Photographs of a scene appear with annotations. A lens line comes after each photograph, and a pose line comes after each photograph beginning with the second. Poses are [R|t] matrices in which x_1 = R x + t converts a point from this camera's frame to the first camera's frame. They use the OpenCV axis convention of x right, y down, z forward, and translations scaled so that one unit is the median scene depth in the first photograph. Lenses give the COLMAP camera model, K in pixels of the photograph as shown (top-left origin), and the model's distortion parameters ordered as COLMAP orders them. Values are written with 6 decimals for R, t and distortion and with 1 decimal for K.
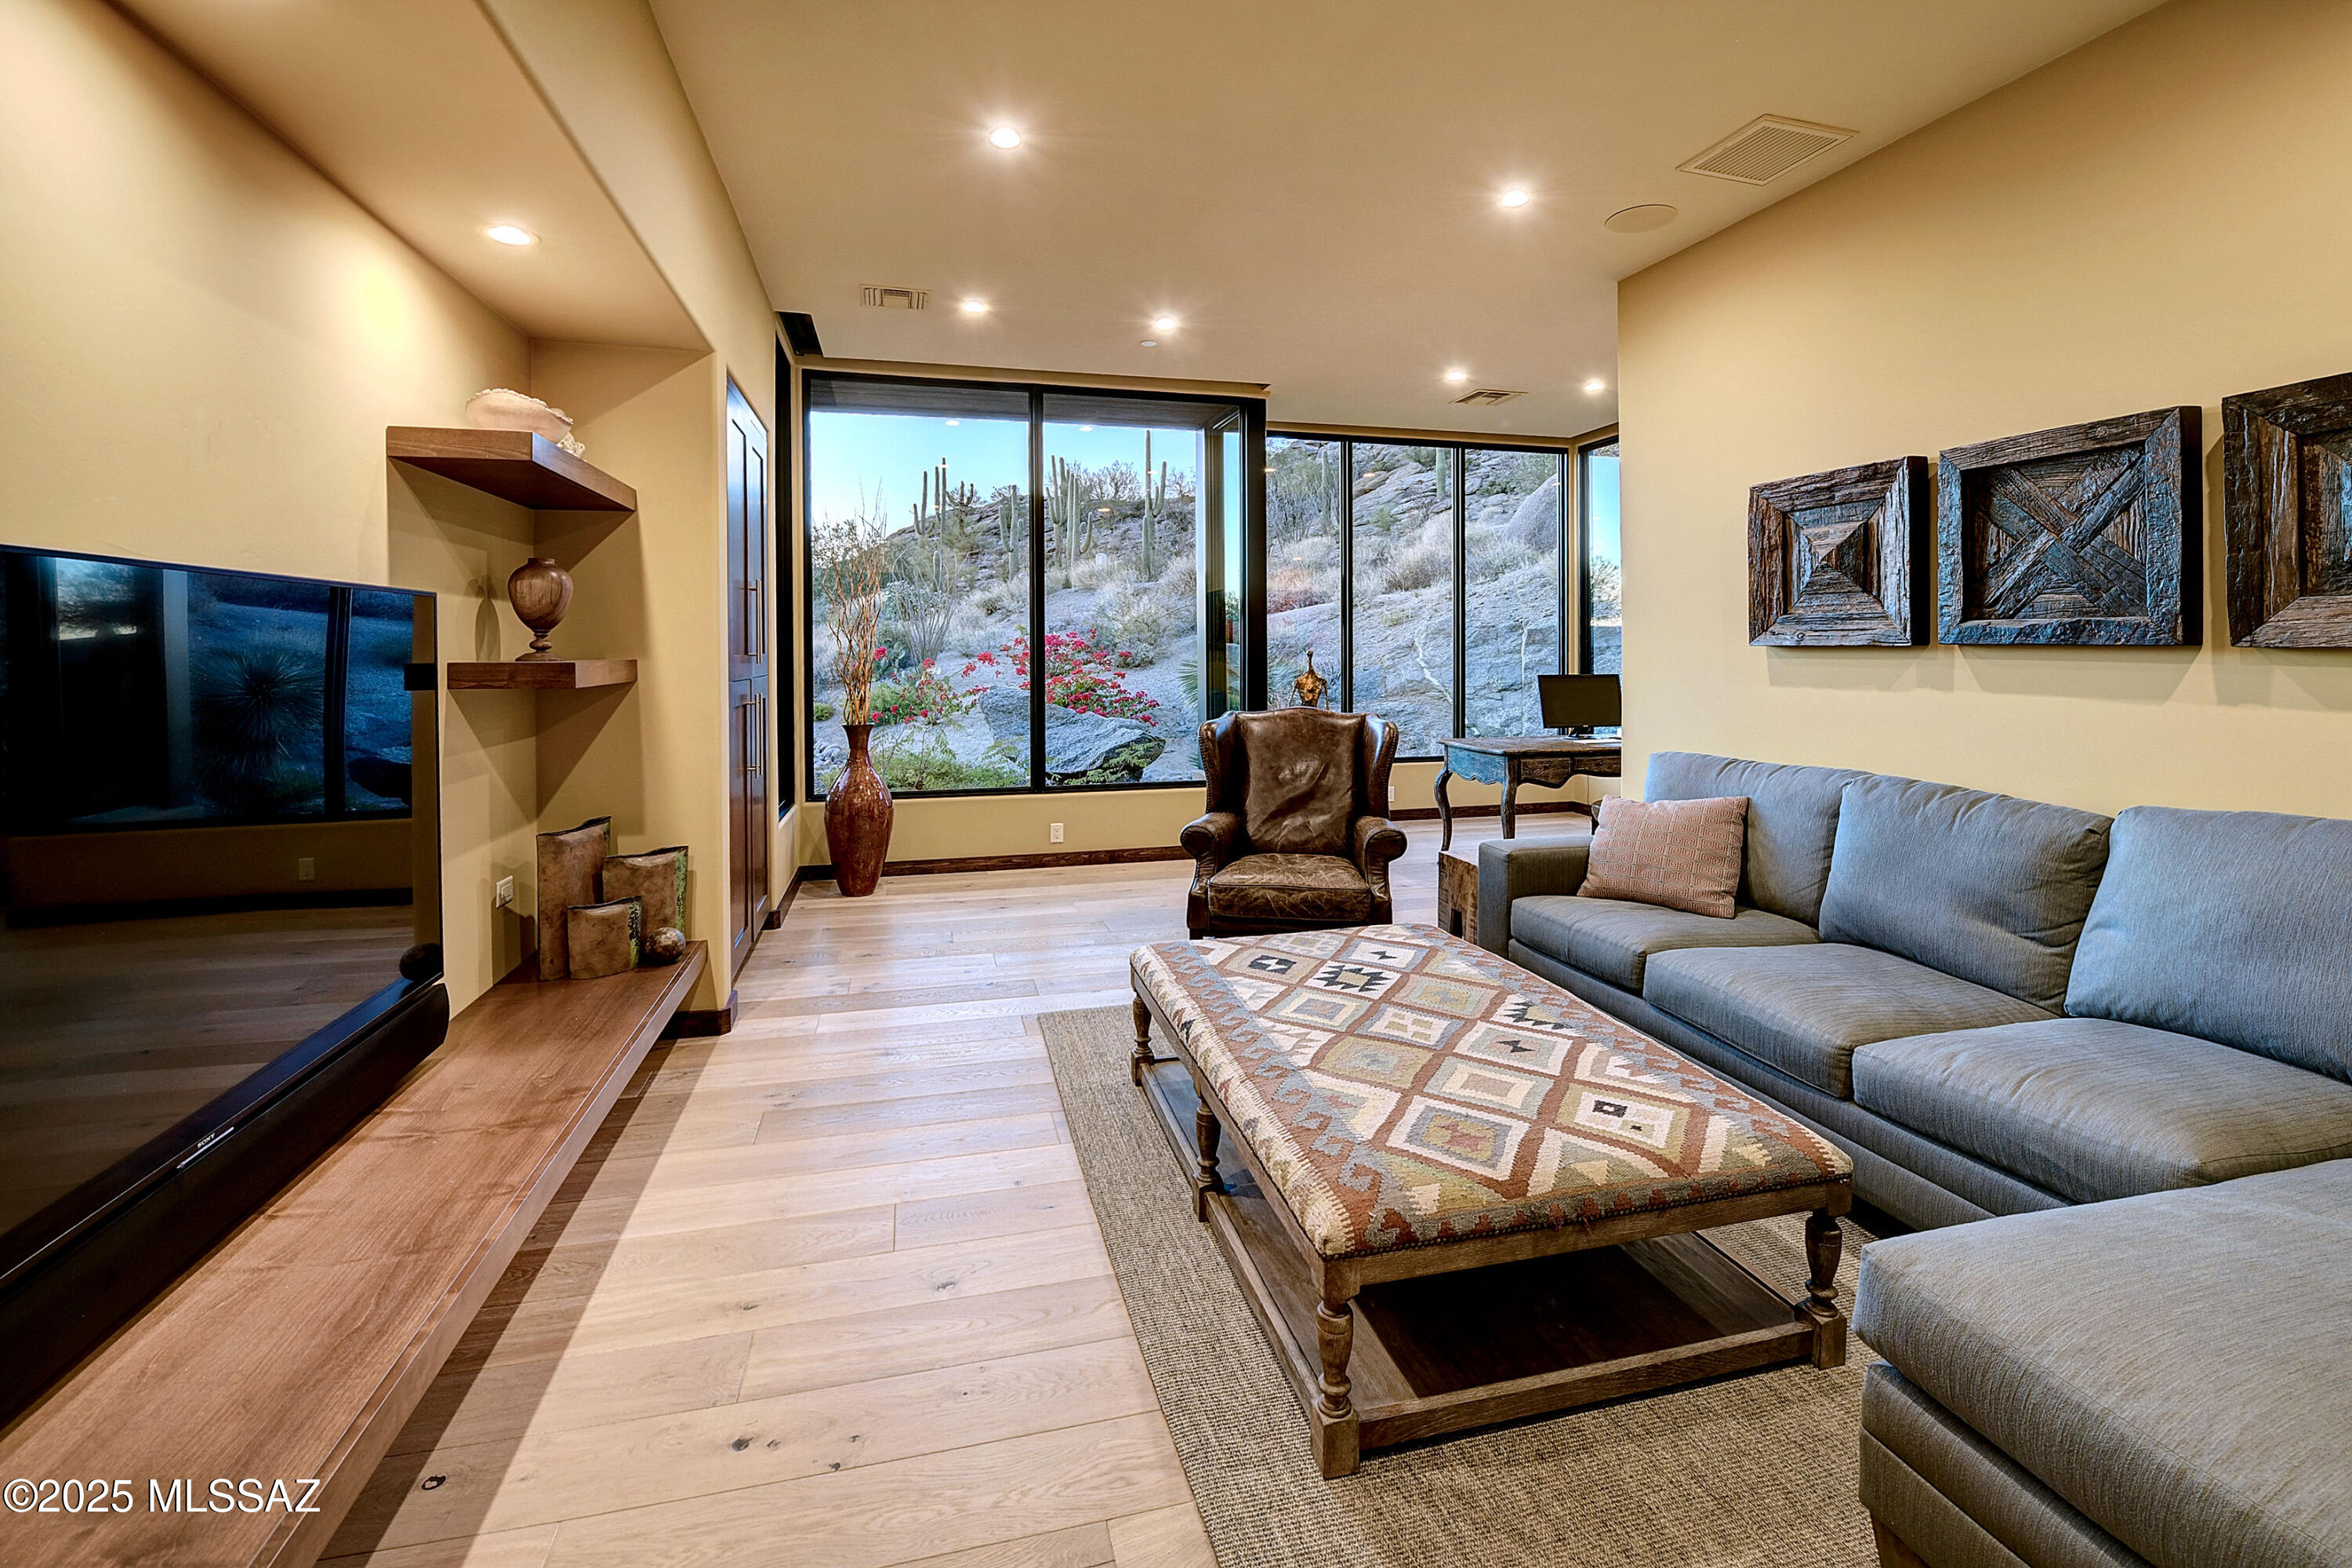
lens RADIAL K [[965.1, 0, 1154.0], [0, 965.1, 676.4], [0, 0, 1]] dist [-0.020168, -0.000703]
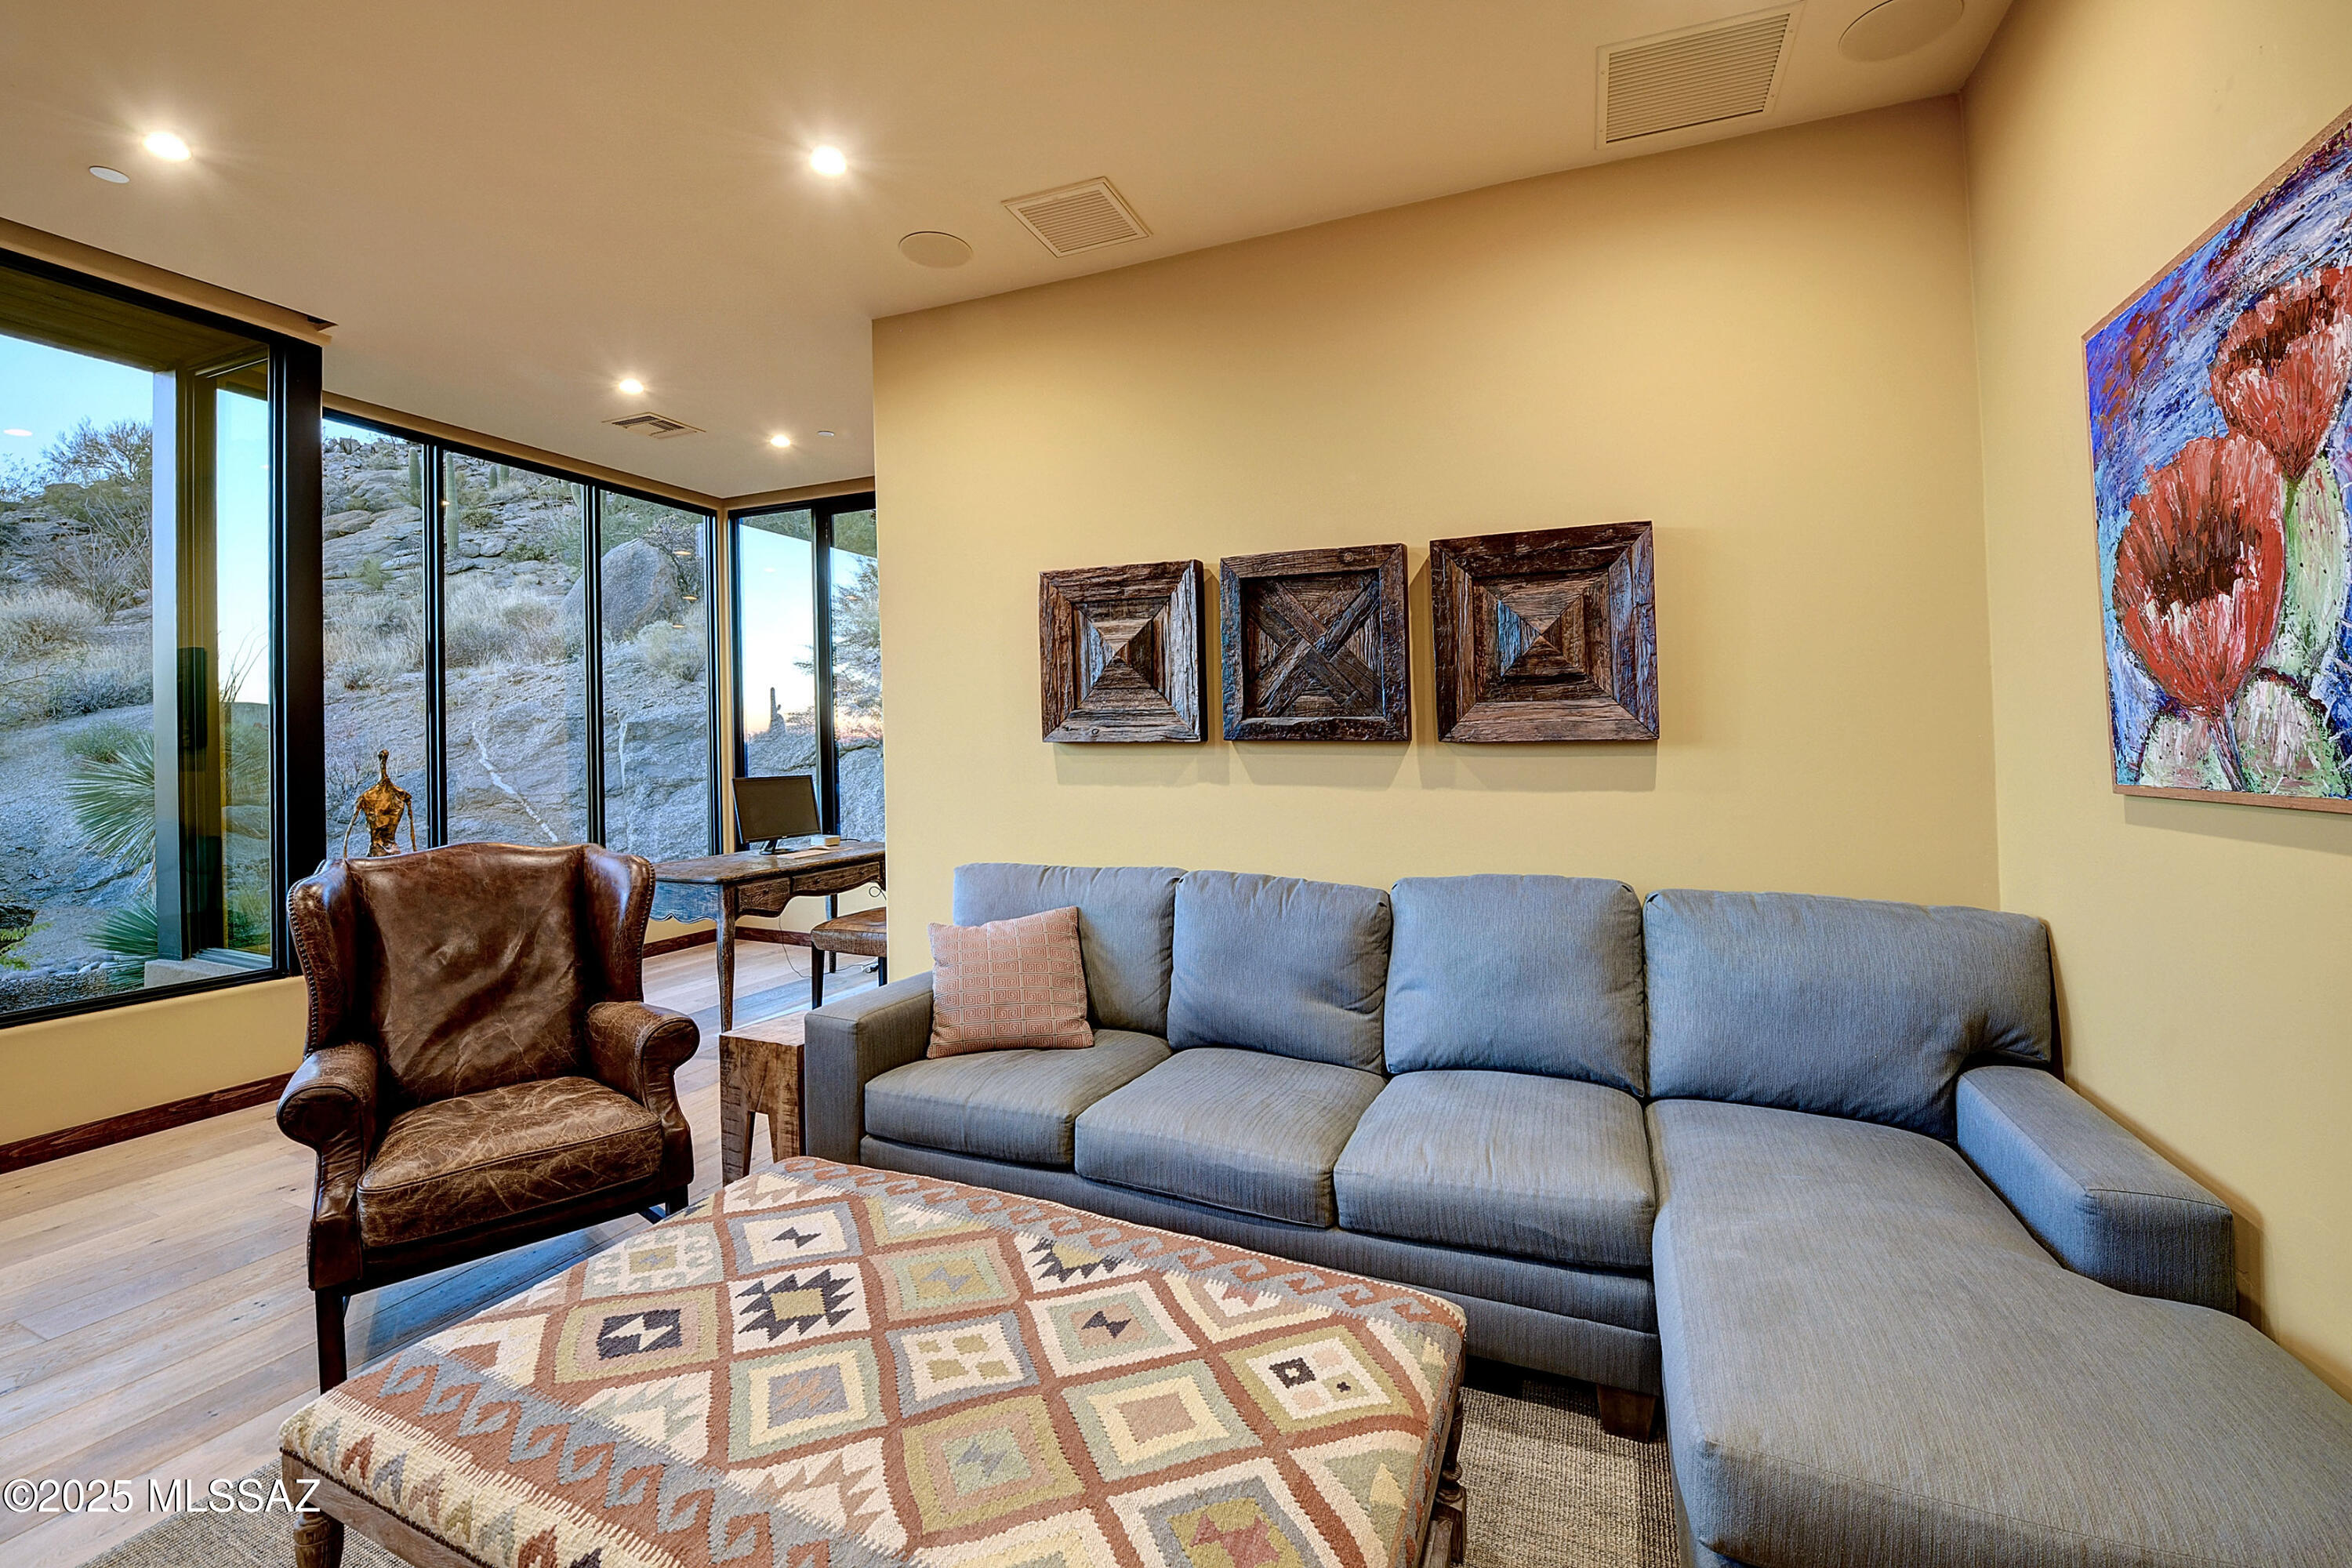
lens RADIAL K [[1033.7, 0, 1114.6], [0, 1033.7, 738.0], [0, 0, 1]] dist [-0.020548, -0.002143]
pose [[0.626415, 0.000956, 0.779490, -0.143741], [0.026502, 0.999395, -0.022523, -0.013824], [-0.779039, 0.034767, 0.626010, 0.381748]]
